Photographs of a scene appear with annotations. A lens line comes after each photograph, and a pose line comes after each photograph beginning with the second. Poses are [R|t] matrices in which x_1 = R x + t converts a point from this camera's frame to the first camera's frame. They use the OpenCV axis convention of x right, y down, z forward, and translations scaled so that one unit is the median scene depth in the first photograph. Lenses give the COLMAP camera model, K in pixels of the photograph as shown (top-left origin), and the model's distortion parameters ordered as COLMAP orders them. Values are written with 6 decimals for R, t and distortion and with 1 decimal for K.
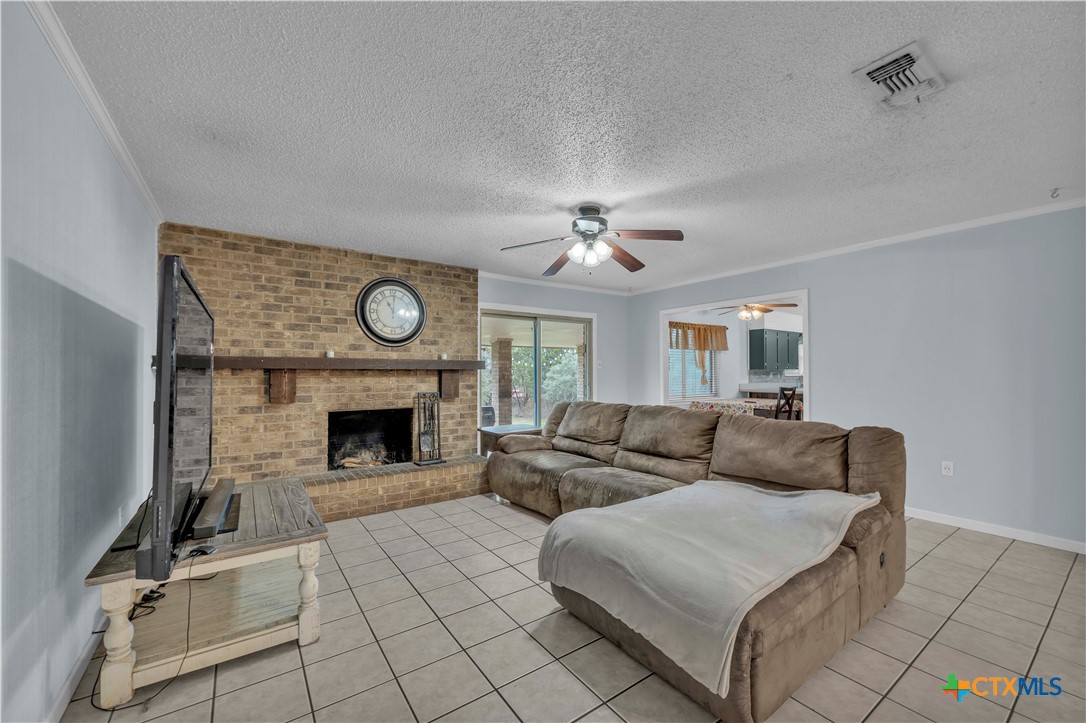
lens RADIAL K [[433.6, 0, 554.6], [0, 433.6, 371.5], [0, 0, 1]] dist [-0.000625, -0.000409]
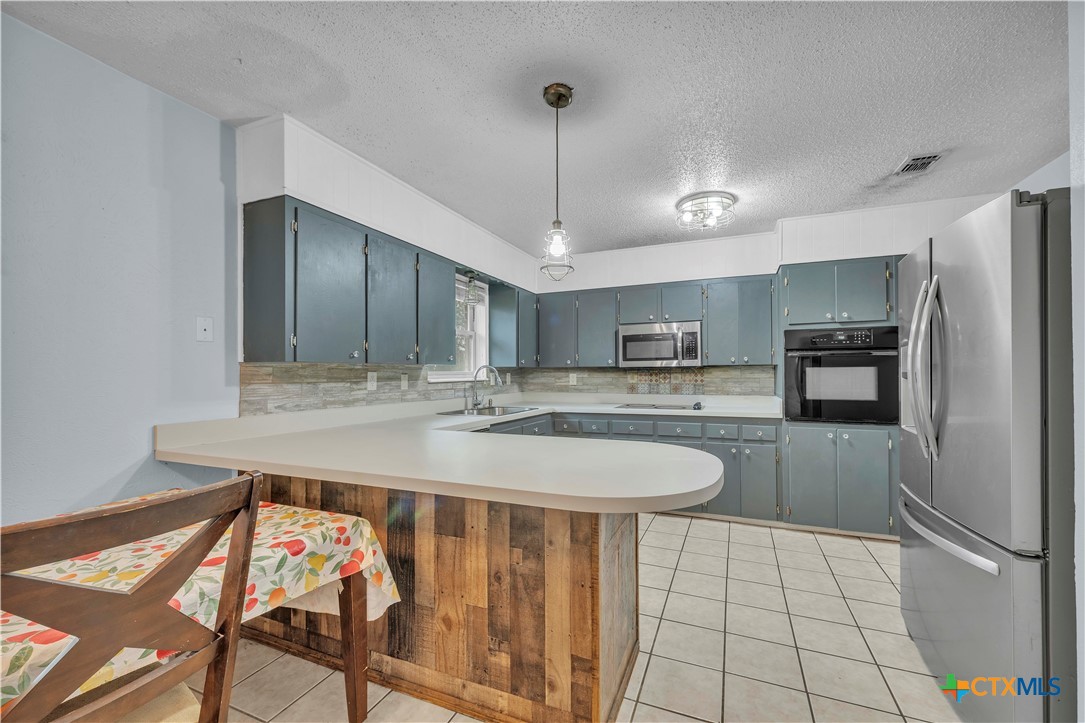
lens RADIAL K [[433.2, 0, 554.1], [0, 433.2, 371.5], [0, 0, 1]] dist [-0.000625, -0.000409]
pose [[0.852554, -0.003104, 0.522629, 0.943207], [0.003068, 0.999995, 0.000934, 0.002175], [-0.522630, 0.000807, 0.852560, 1.381091]]
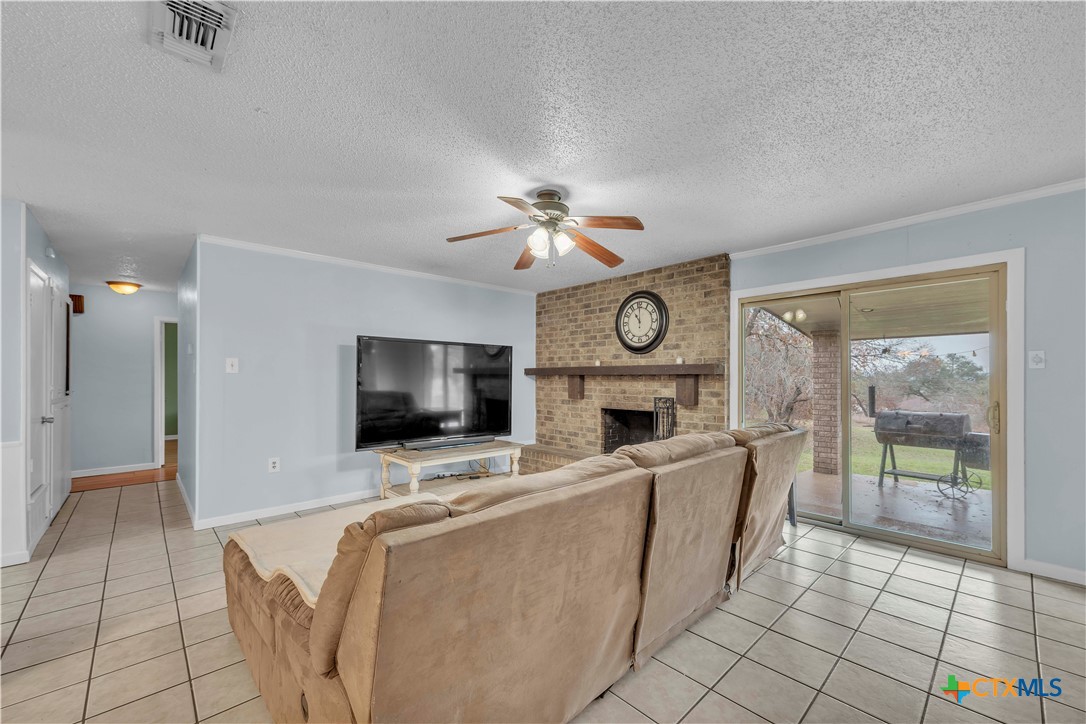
lens RADIAL K [[433.6, 0, 554.6], [0, 433.6, 372.0], [0, 0, 1]] dist [-0.000625, -0.000409]
pose [[0.132648, -0.008124, -0.991130, 0.692975], [0.006878, 0.999950, -0.007276, -0.005125], [0.991139, -0.005852, 0.132697, 0.649934]]
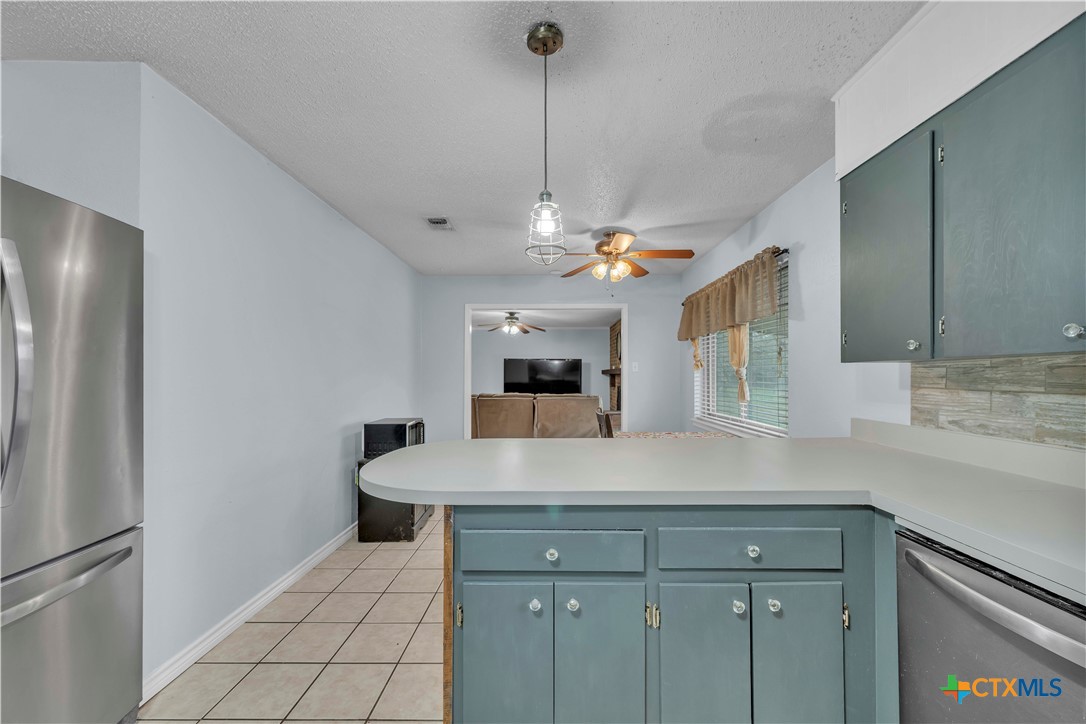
lens RADIAL K [[428.7, 0, 542.3], [0, 428.7, 371.1], [0, 0, 1]] dist [-0.000722, -0.000025]
pose [[-0.610815, -0.006972, -0.791742, 1.457881], [0.003047, 0.999933, -0.011156, 0.003247], [0.791767, -0.009226, -0.610753, 1.964119]]
